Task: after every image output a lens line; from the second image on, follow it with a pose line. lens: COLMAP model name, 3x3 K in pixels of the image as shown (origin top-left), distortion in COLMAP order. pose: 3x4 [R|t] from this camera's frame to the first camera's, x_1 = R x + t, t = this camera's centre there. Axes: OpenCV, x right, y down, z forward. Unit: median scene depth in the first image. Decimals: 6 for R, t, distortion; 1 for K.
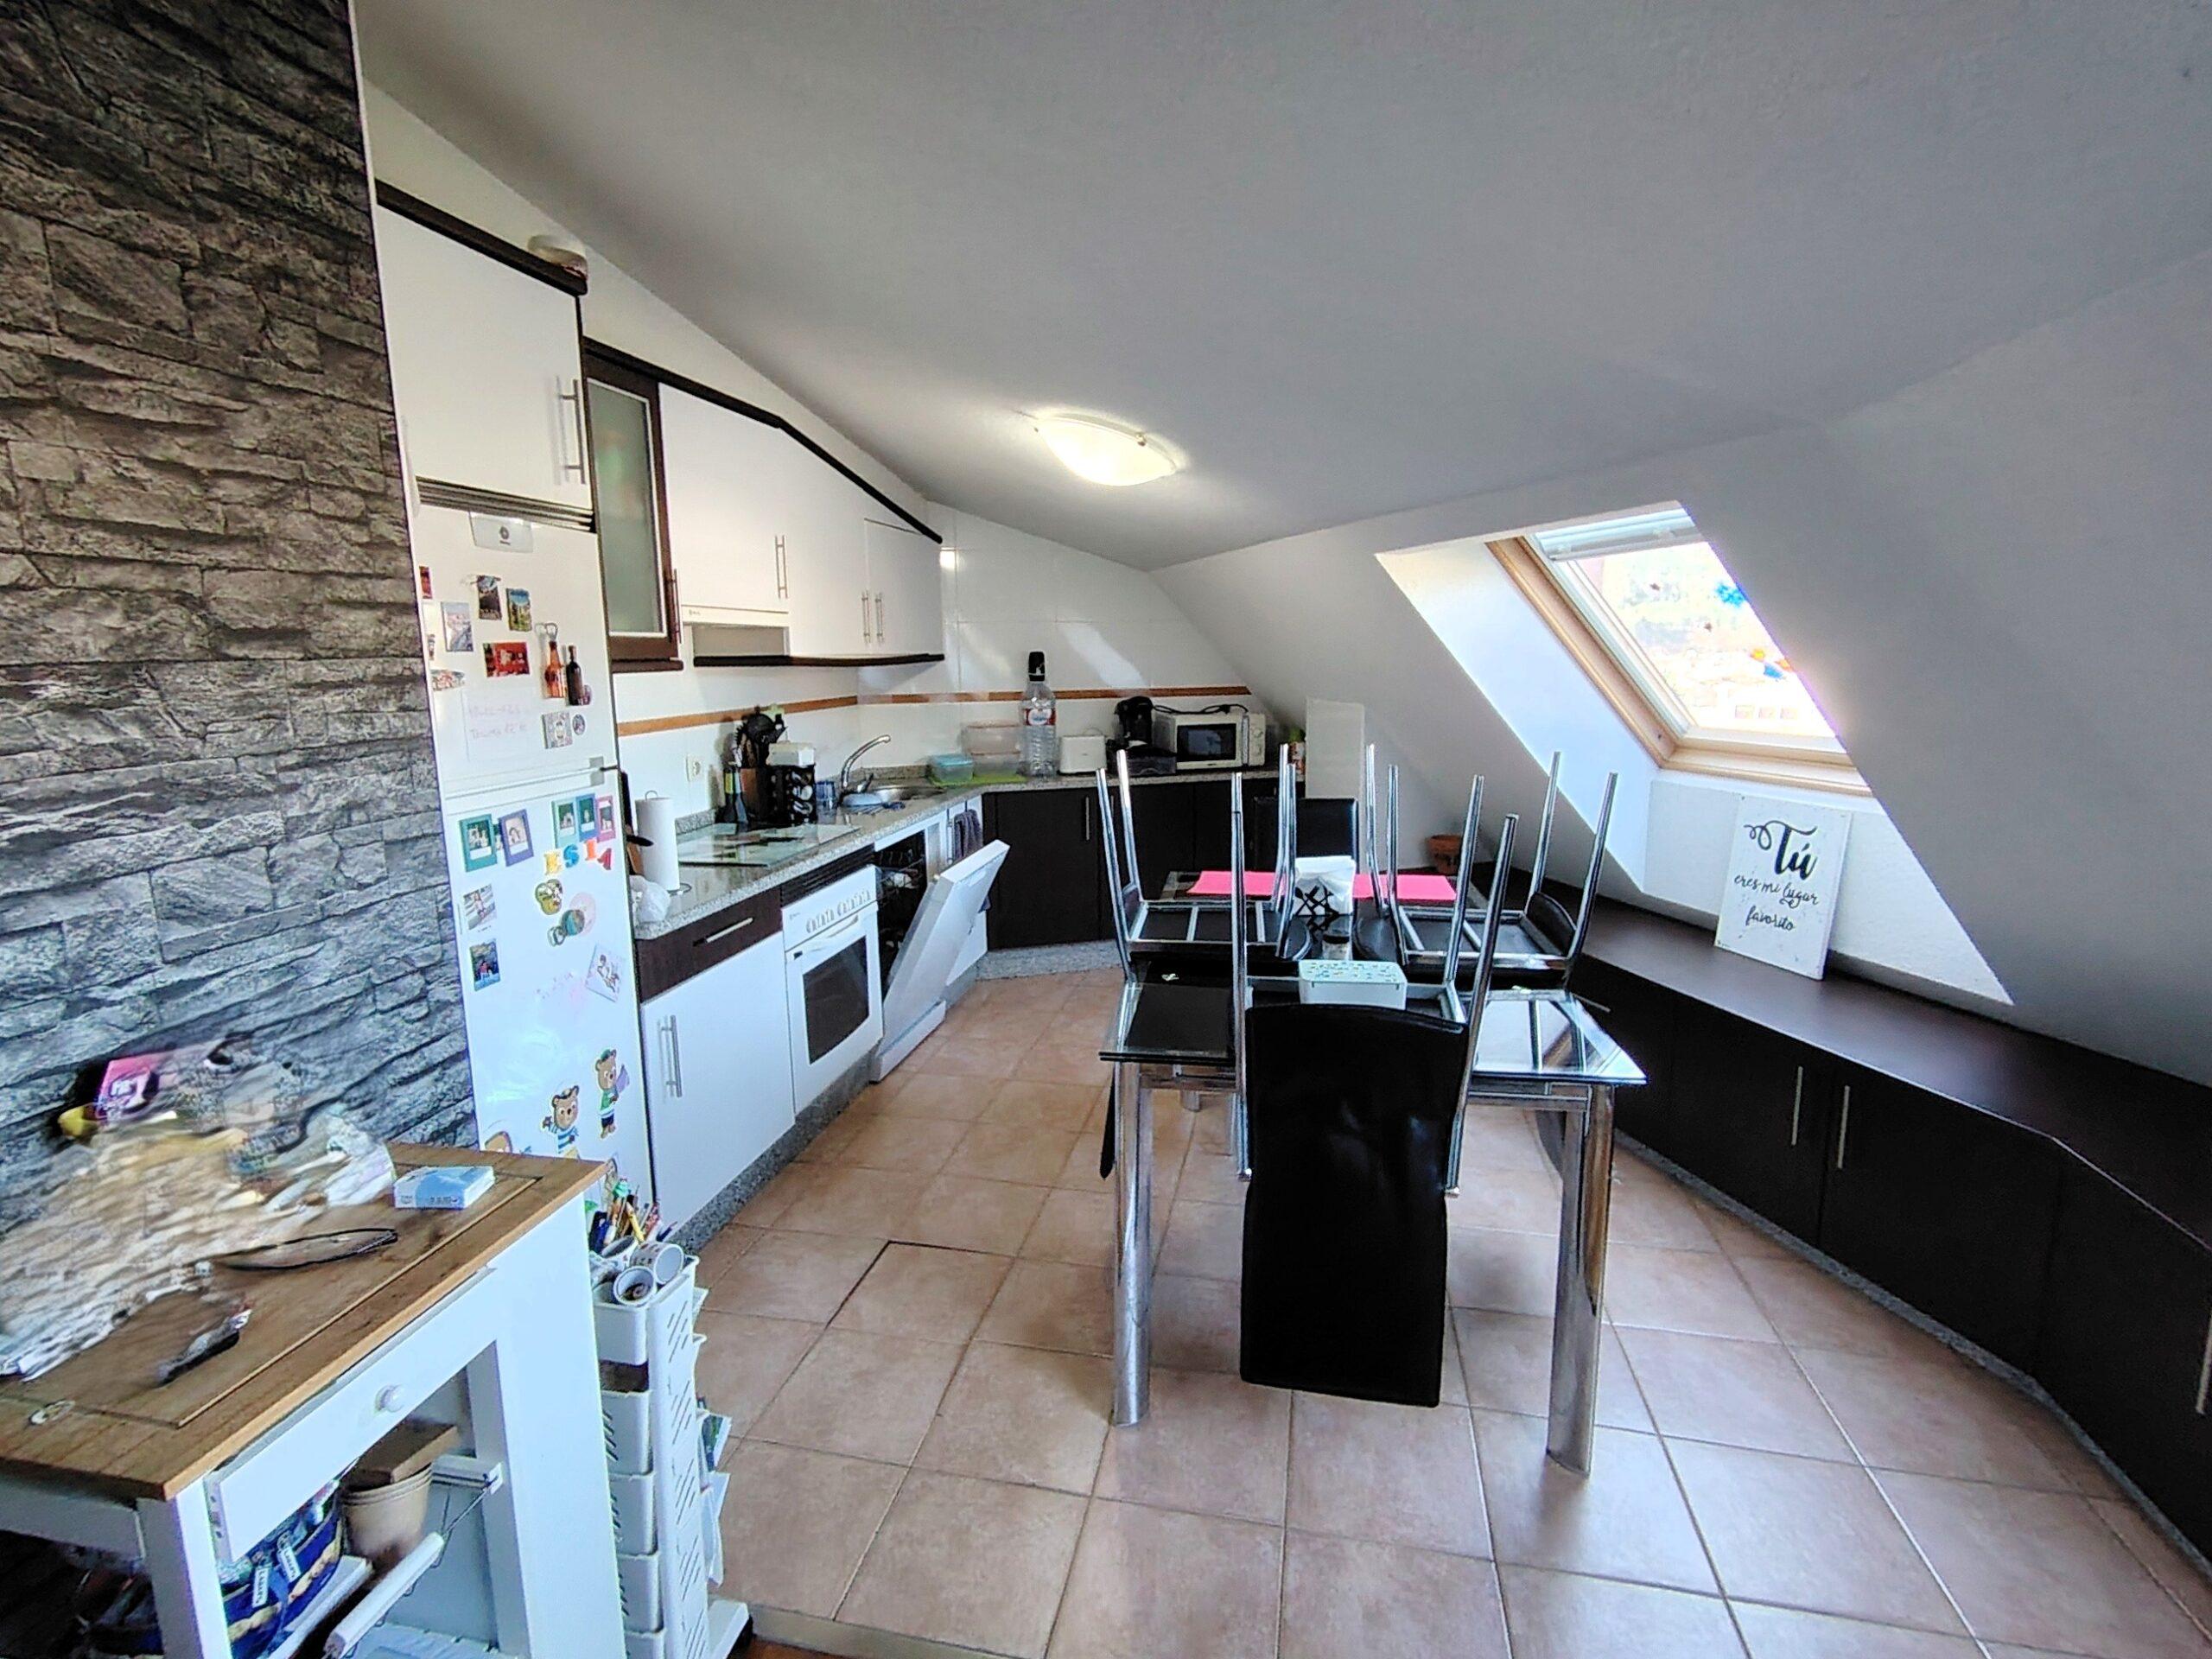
lens RADIAL K [[1050.4, 0, 1110.1], [0, 1050.4, 823.6], [0, 0, 1]] dist [0.005715, -0.004275]
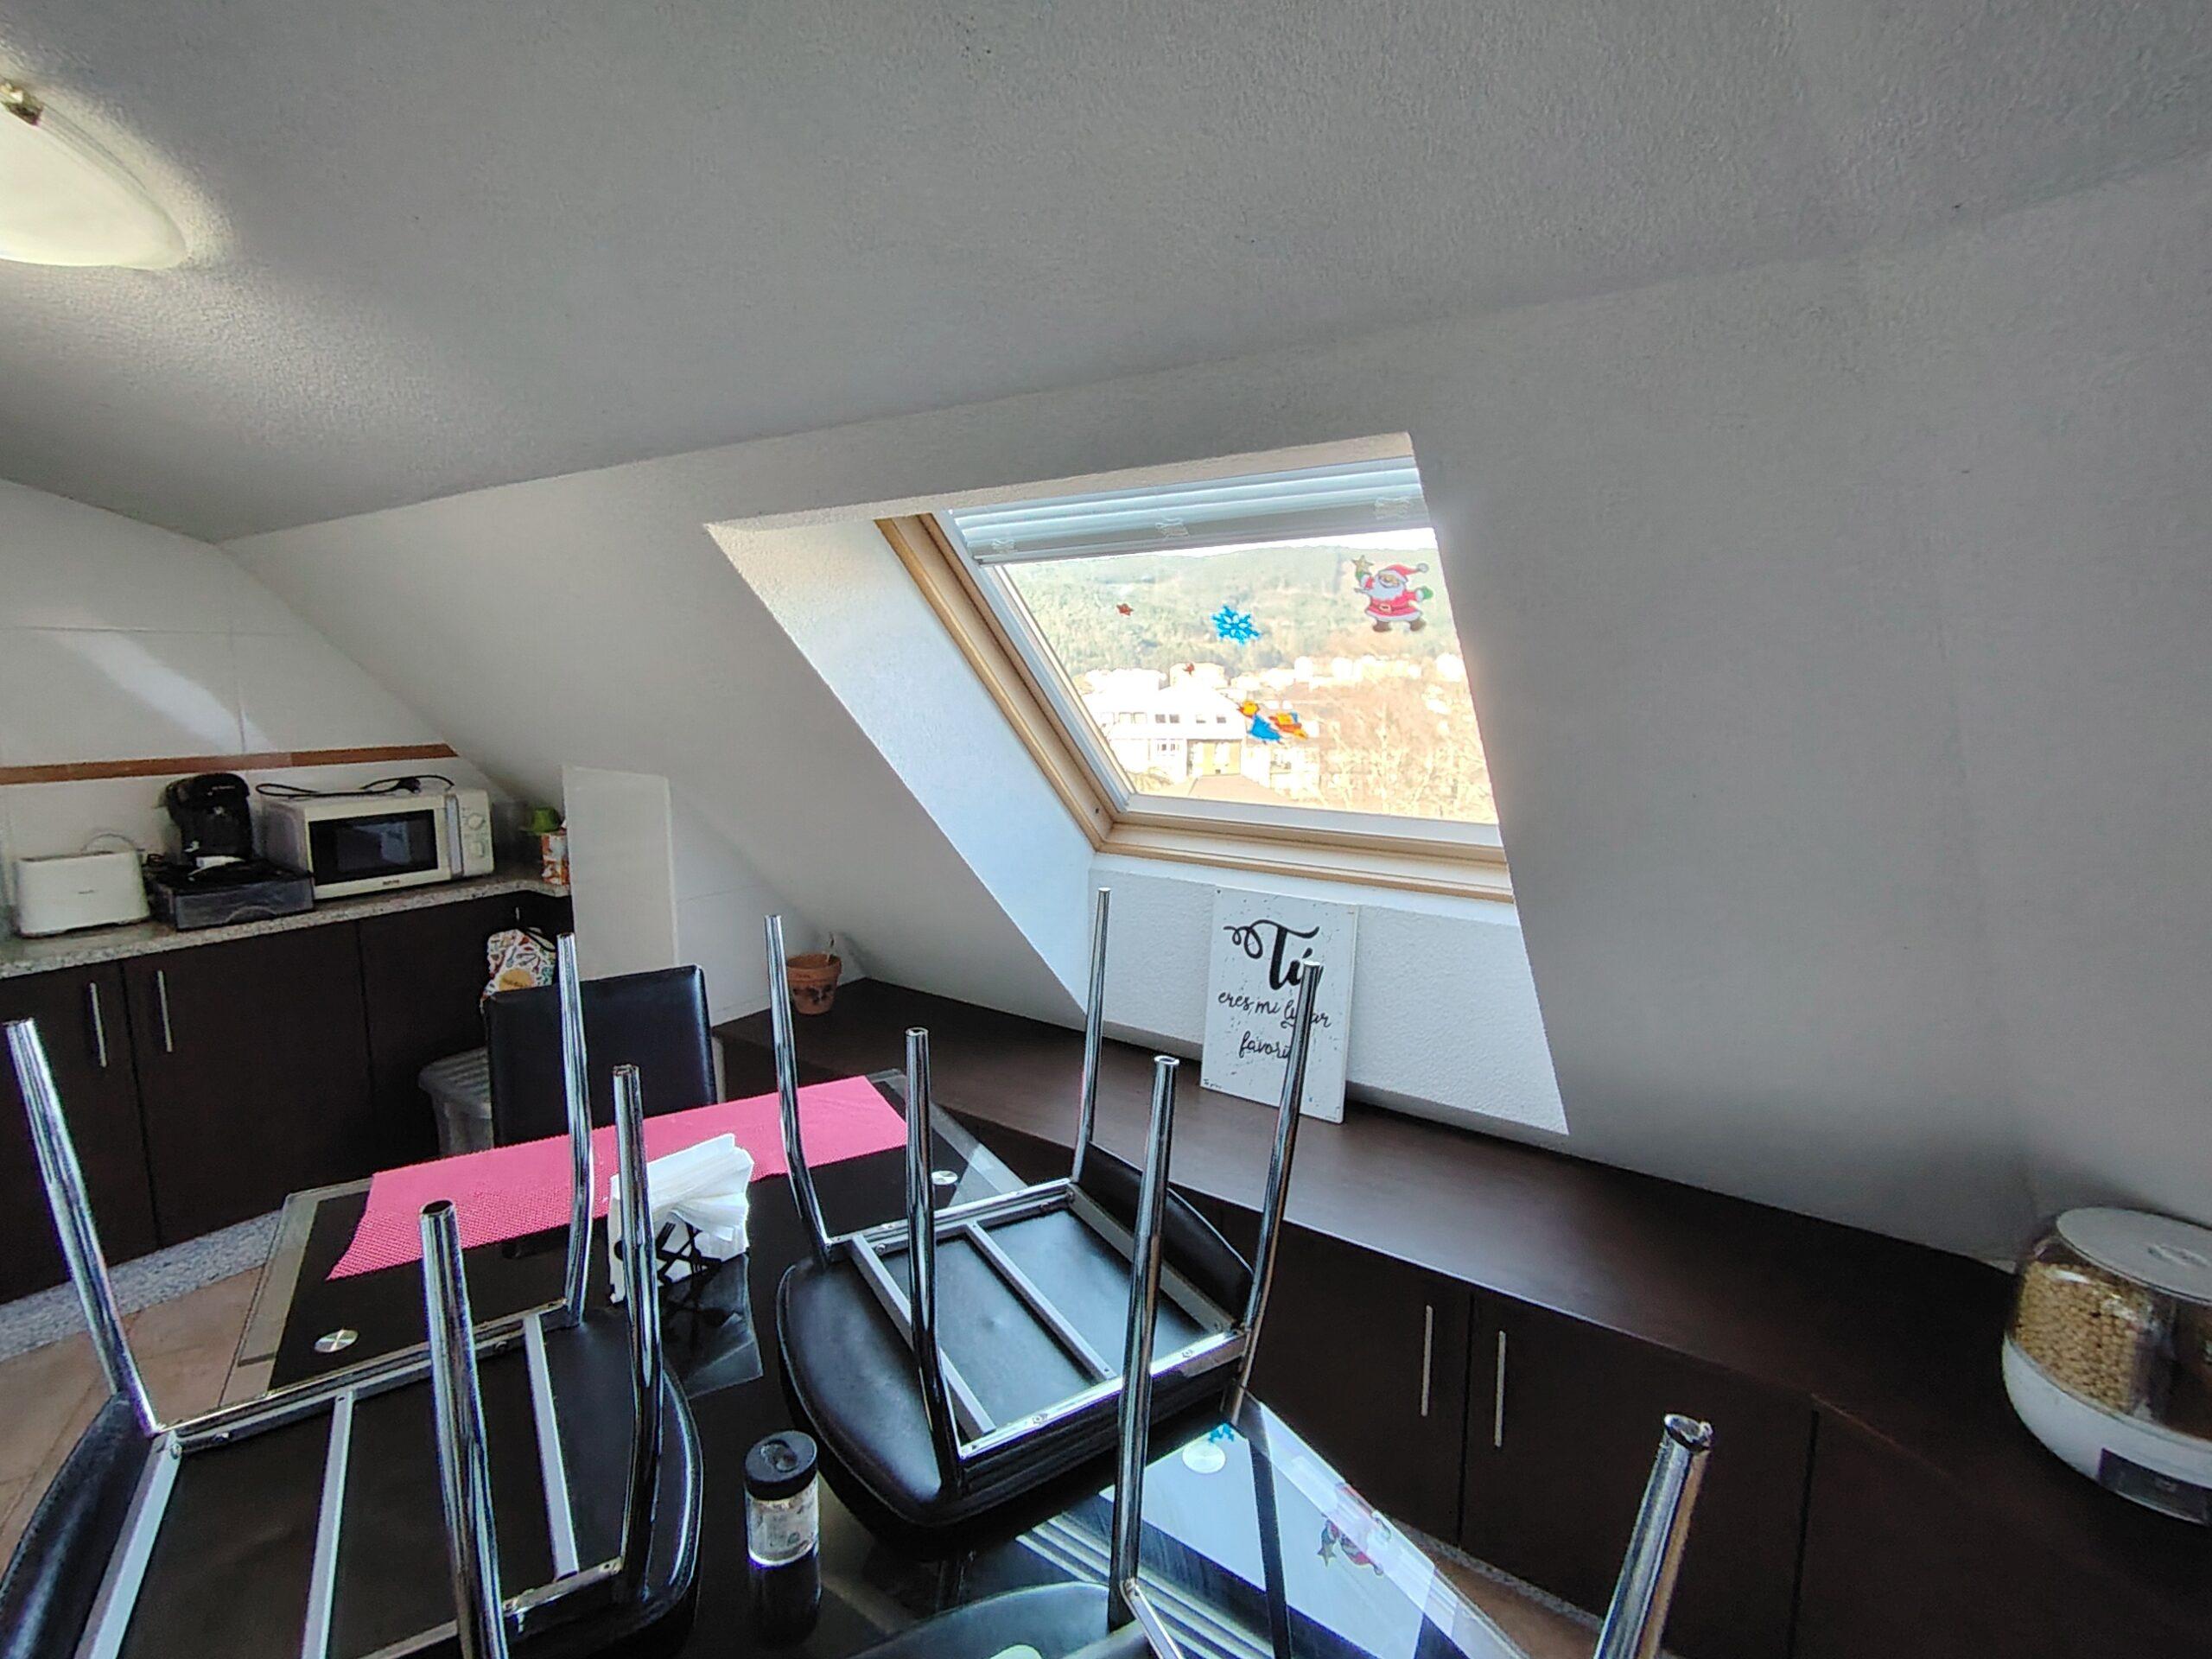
lens RADIAL K [[1050.4, 0, 1110.1], [0, 1050.4, 823.6], [0, 0, 1]] dist [0.005715, -0.004275]
pose [[0.772981, -0.078213, 0.629589, 0.062883], [0.092169, 0.995688, 0.010532, -0.090657], [-0.627698, 0.049887, 0.776857, 0.460047]]
